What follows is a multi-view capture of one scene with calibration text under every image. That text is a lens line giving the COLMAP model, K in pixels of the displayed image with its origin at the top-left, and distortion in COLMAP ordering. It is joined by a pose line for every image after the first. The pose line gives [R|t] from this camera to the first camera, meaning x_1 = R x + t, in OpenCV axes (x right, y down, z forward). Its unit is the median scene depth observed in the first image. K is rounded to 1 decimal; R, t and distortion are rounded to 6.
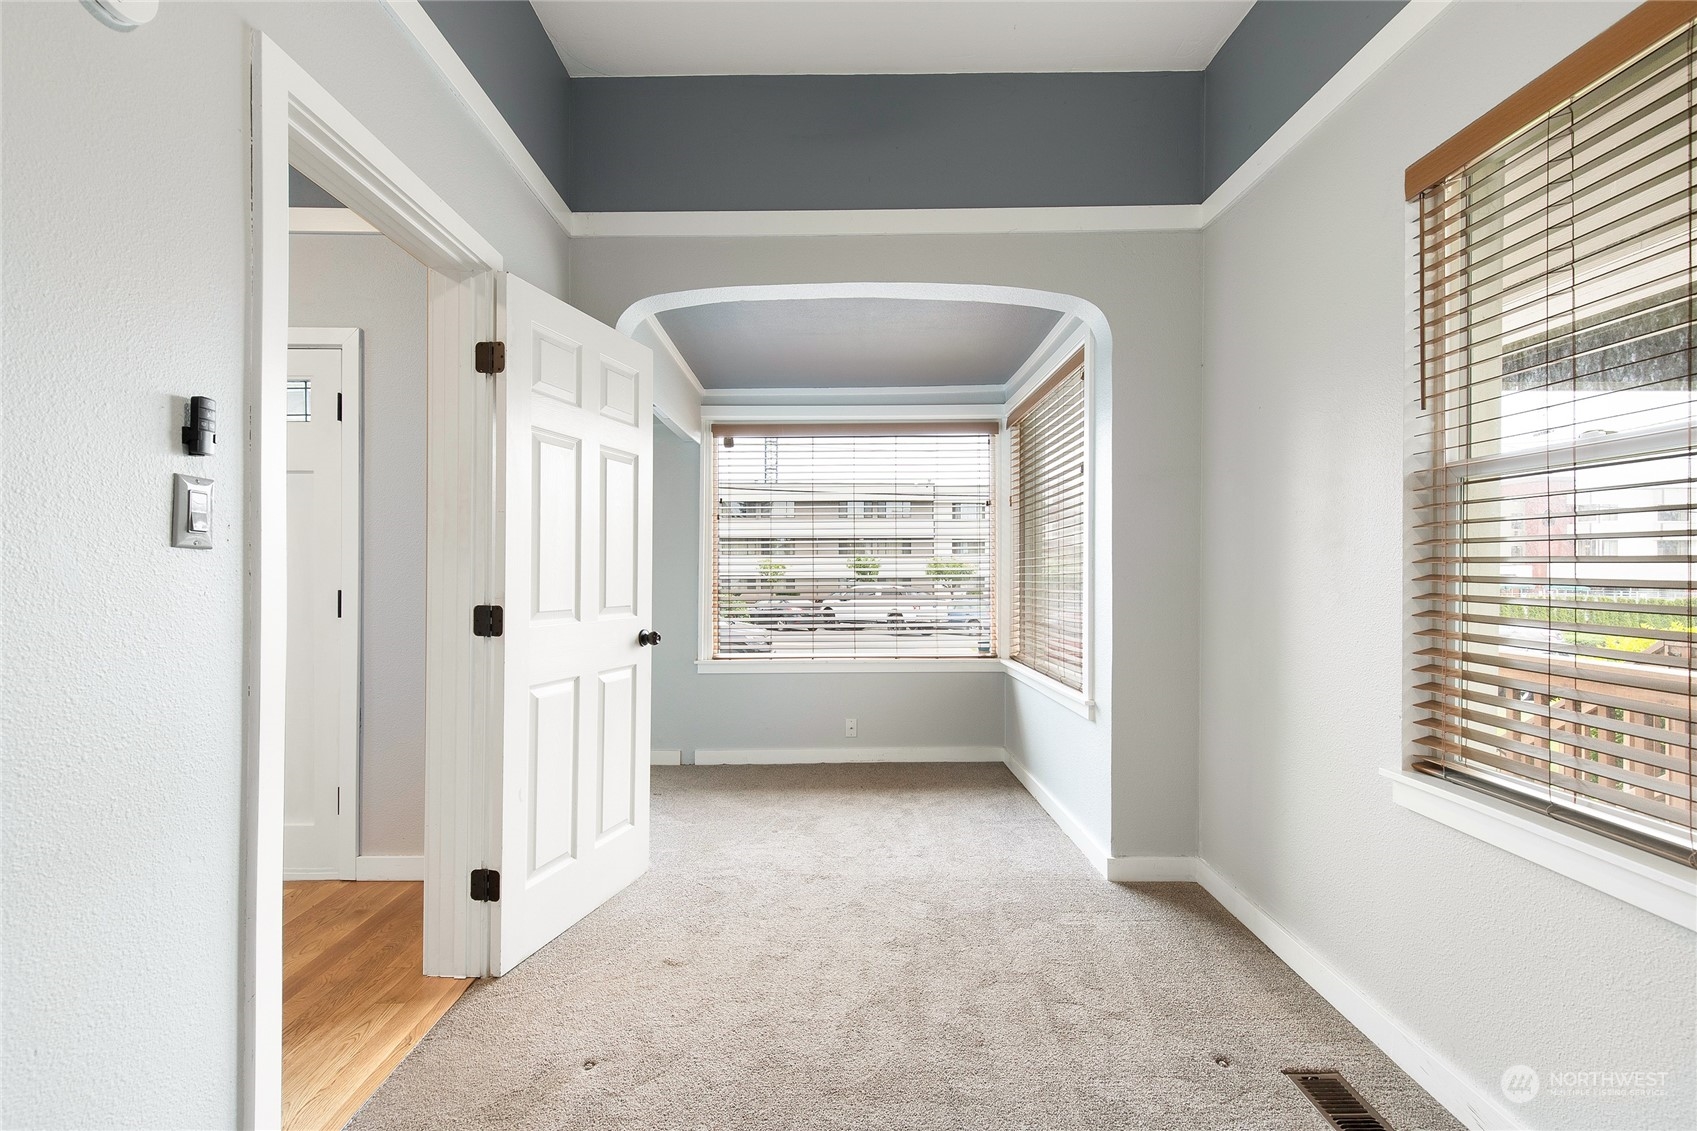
lens RADIAL K [[765.3, 0, 850.3], [0, 765.3, 568.0], [0, 0, 1]] dist [0.010647, -0.001417]
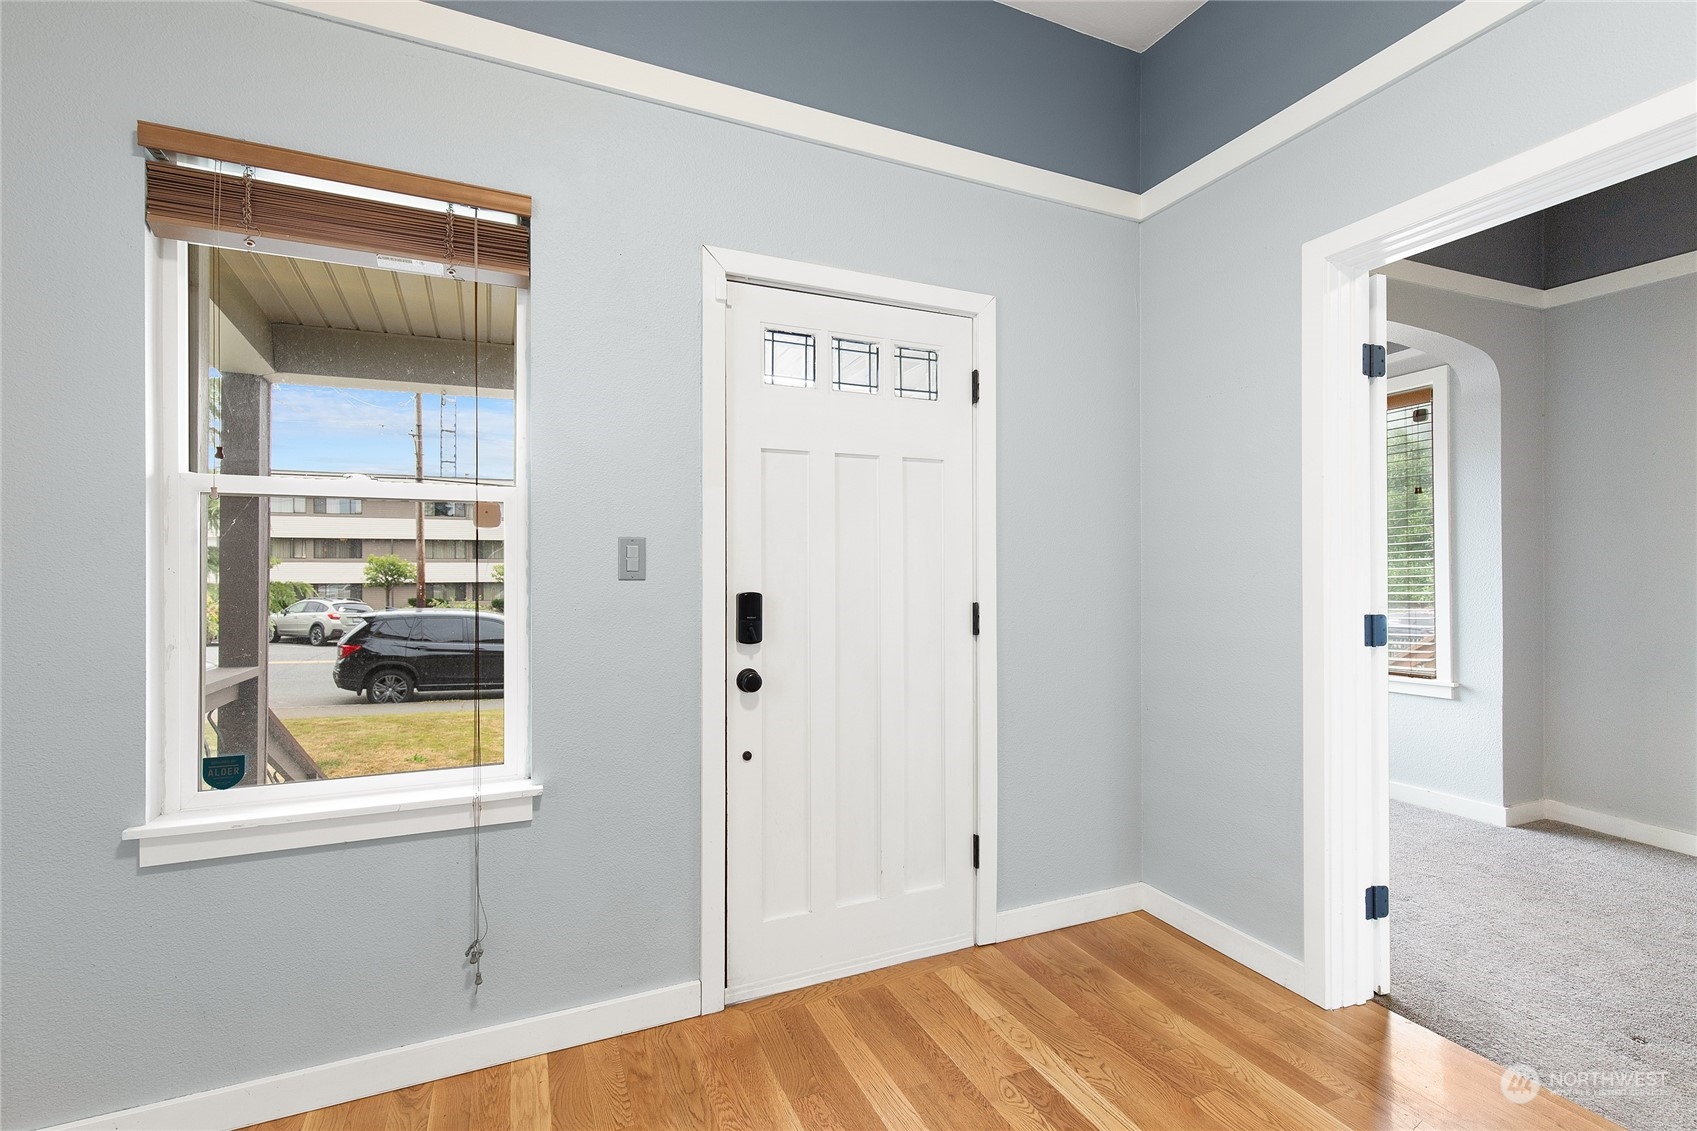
lens RADIAL K [[765.3, 0, 848.8], [0, 765.3, 567.2], [0, 0, 1]] dist [0.010647, -0.001417]
pose [[0.916719, 0.000626, 0.399532, -1.114930], [0.001967, 0.999980, -0.006080, -0.005313], [-0.399528, 0.006360, 0.916699, 0.279124]]
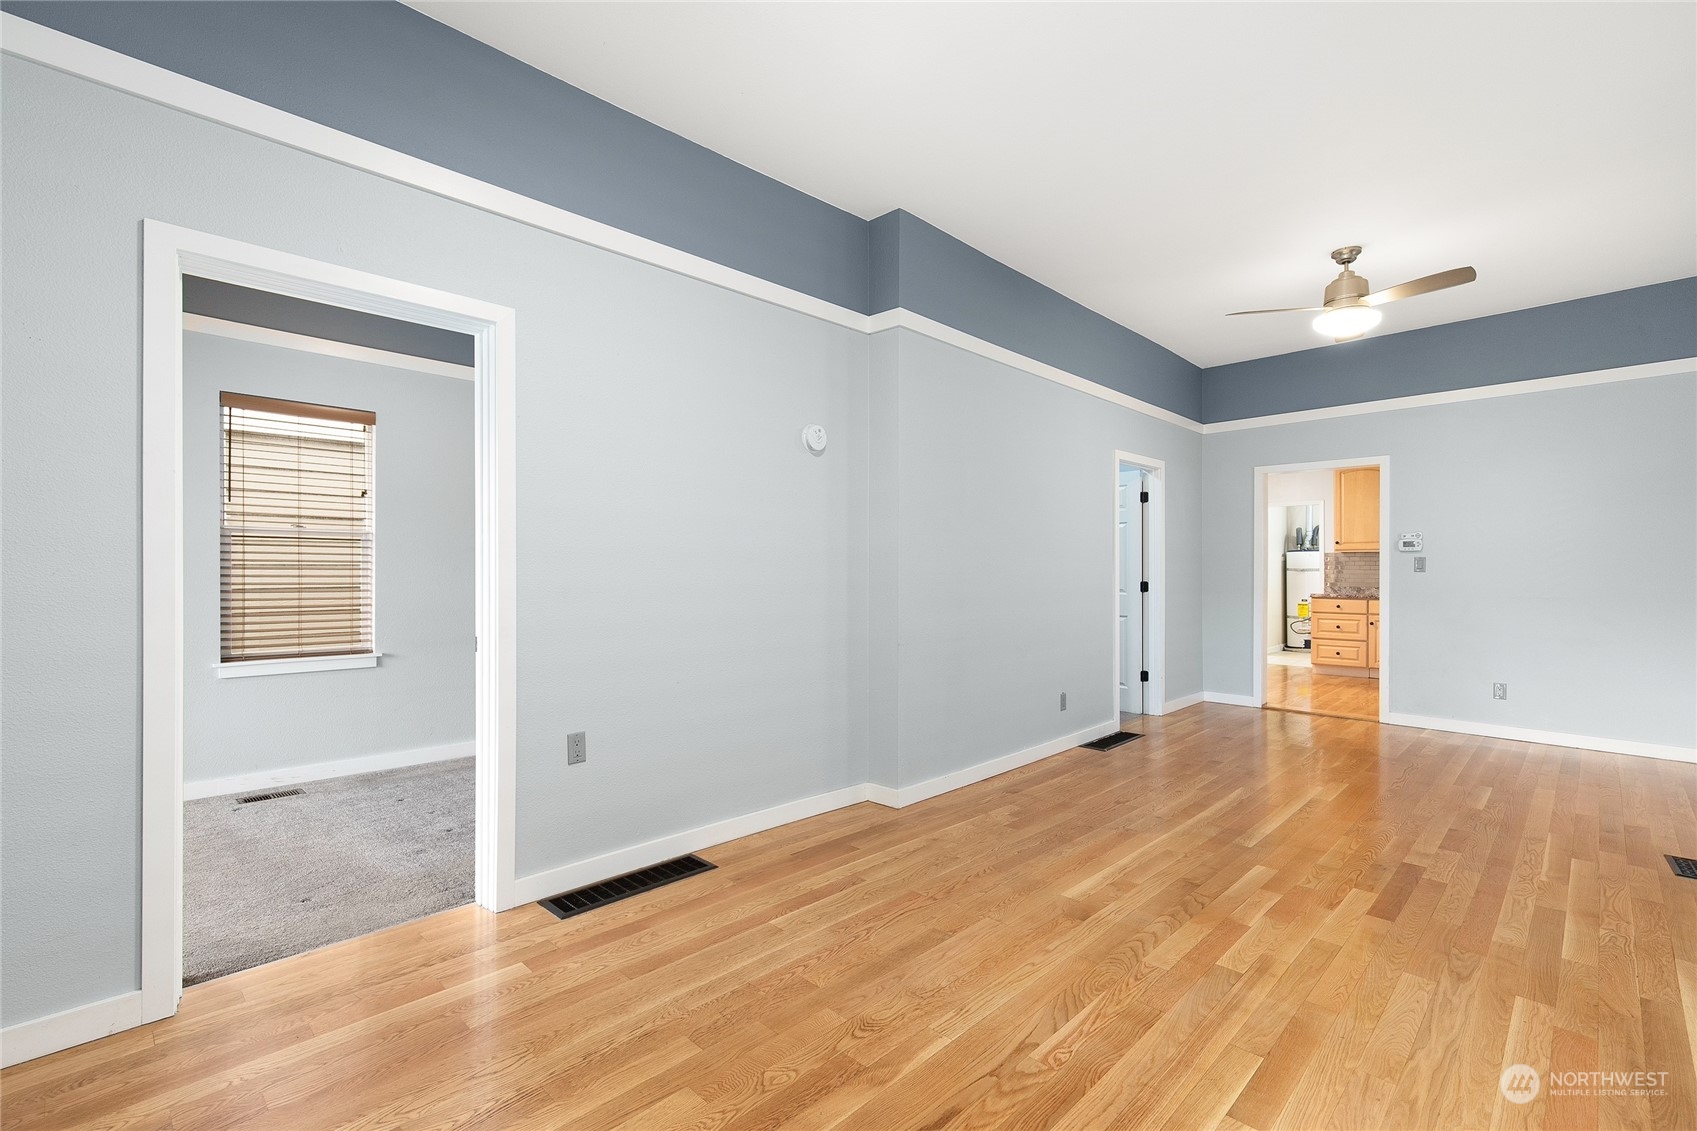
lens RADIAL K [[765.3, 0, 847.8], [0, 765.3, 569.7], [0, 0, 1]] dist [0.010647, -0.001417]
pose [[-0.717569, -0.000809, 0.696487, -1.361133], [-0.005036, 0.999979, -0.004027, -0.000025], [-0.696470, -0.006397, -0.717558, 0.869518]]
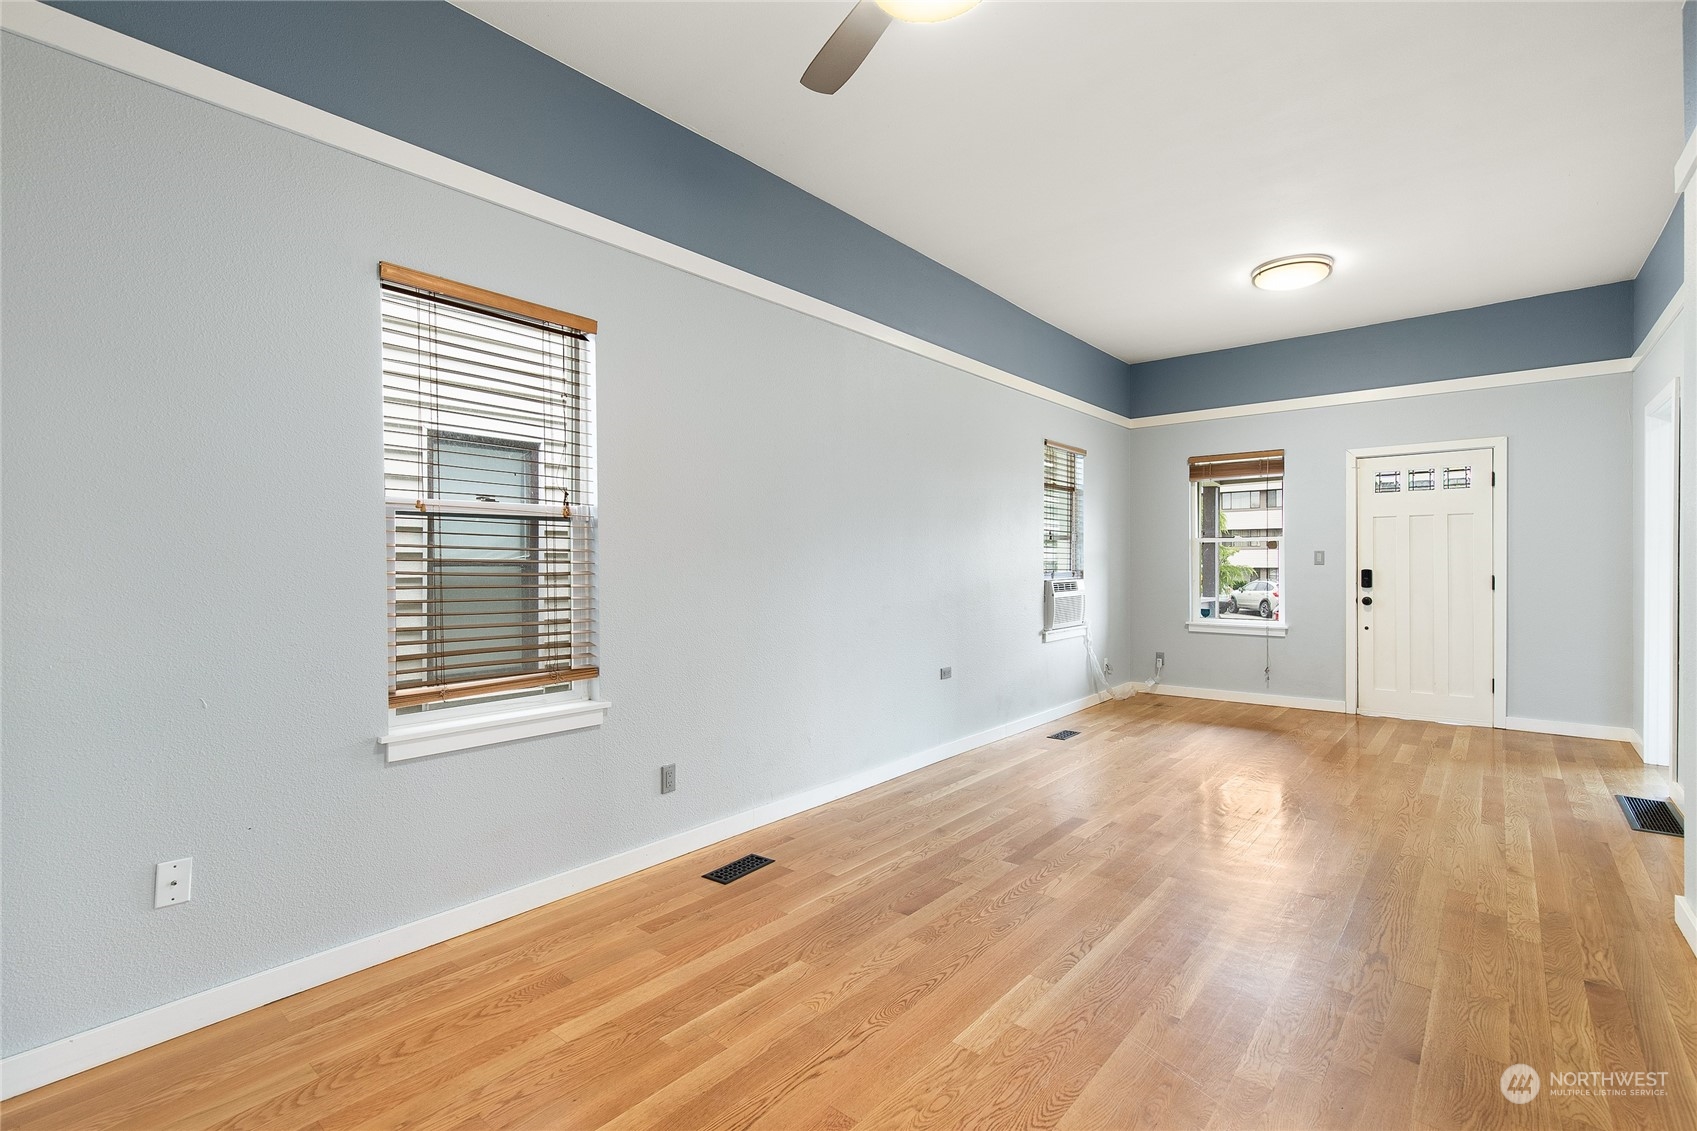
lens RADIAL K [[765.3, 0, 844.1], [0, 765.3, 566.2], [0, 0, 1]] dist [0.010647, -0.001417]
pose [[0.761611, 0.000489, -0.648034, -0.604529], [0.005563, 0.999958, 0.007292, -0.018158], [0.648010, -0.009158, 0.761577, -1.617229]]
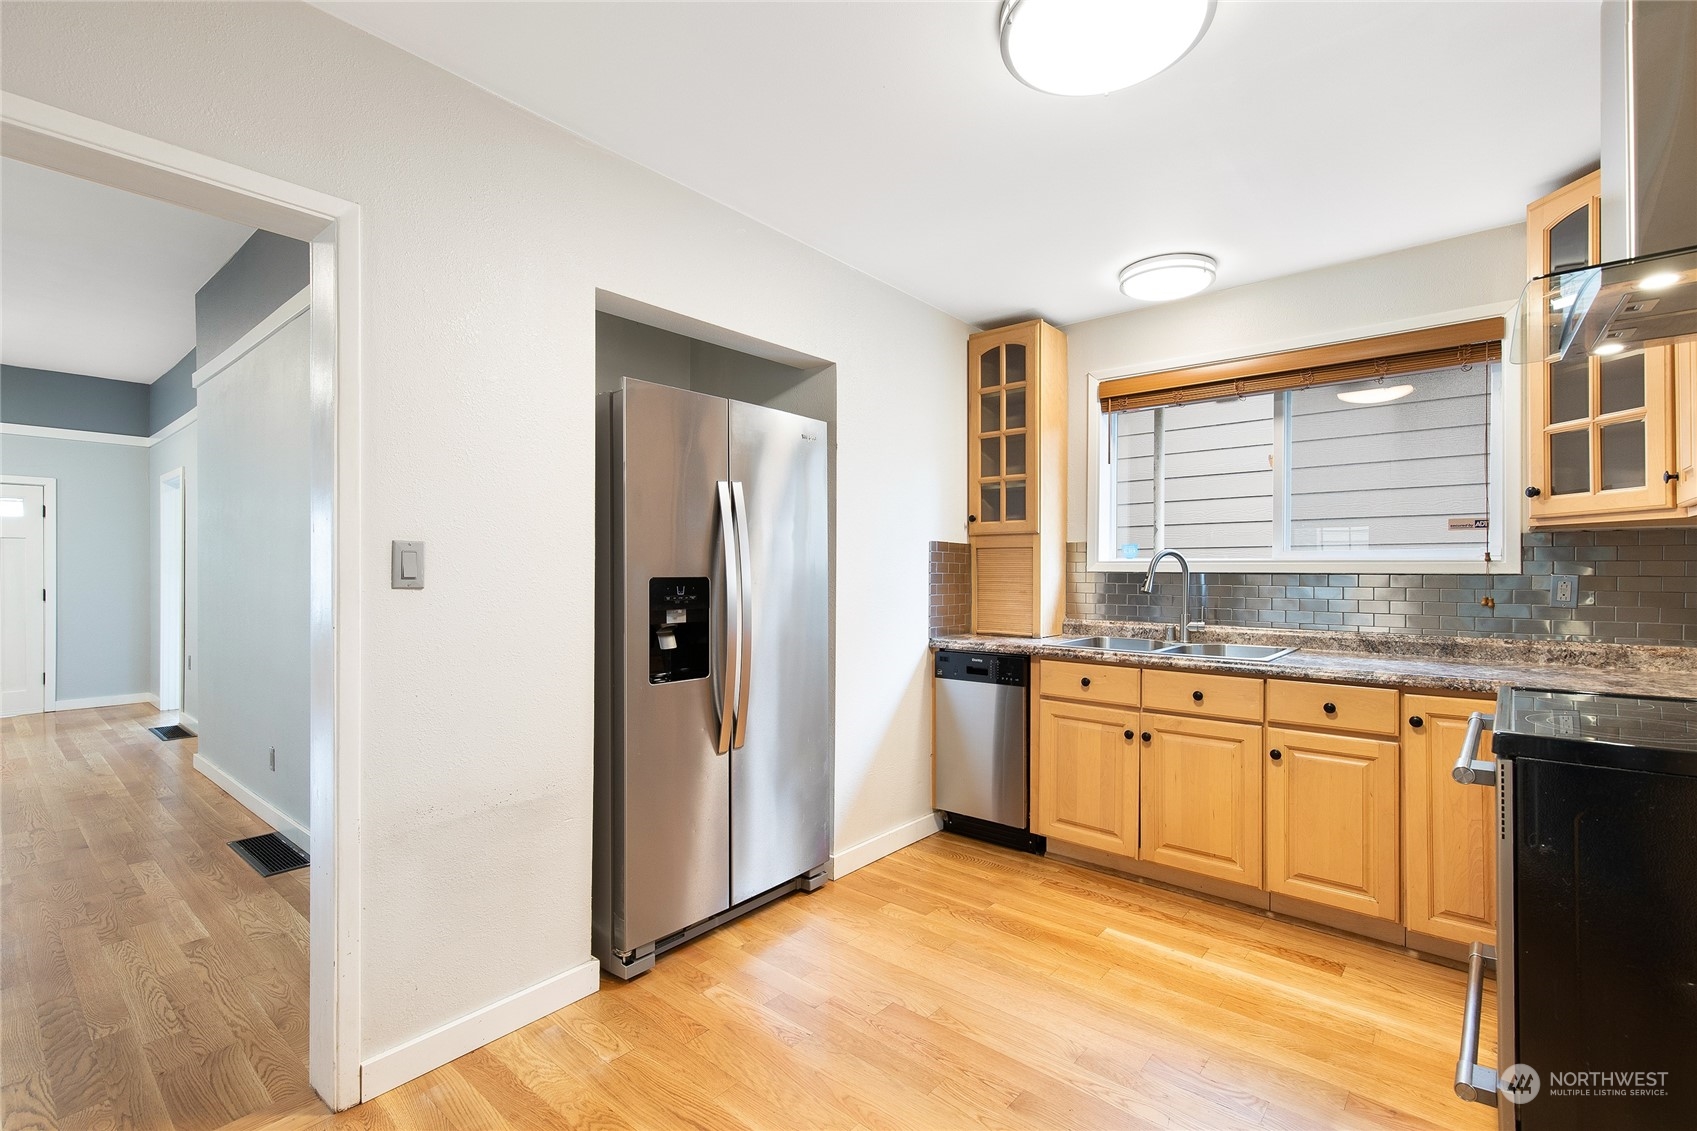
lens RADIAL K [[765.3, 0, 846.6], [0, 765.3, 570.0], [0, 0, 1]] dist [0.010647, -0.001417]
pose [[0.654589, 0.000616, 0.755985, -0.809731], [-0.000807, 1.000000, -0.000116, -0.034276], [-0.755985, -0.000534, 0.654589, -2.585510]]
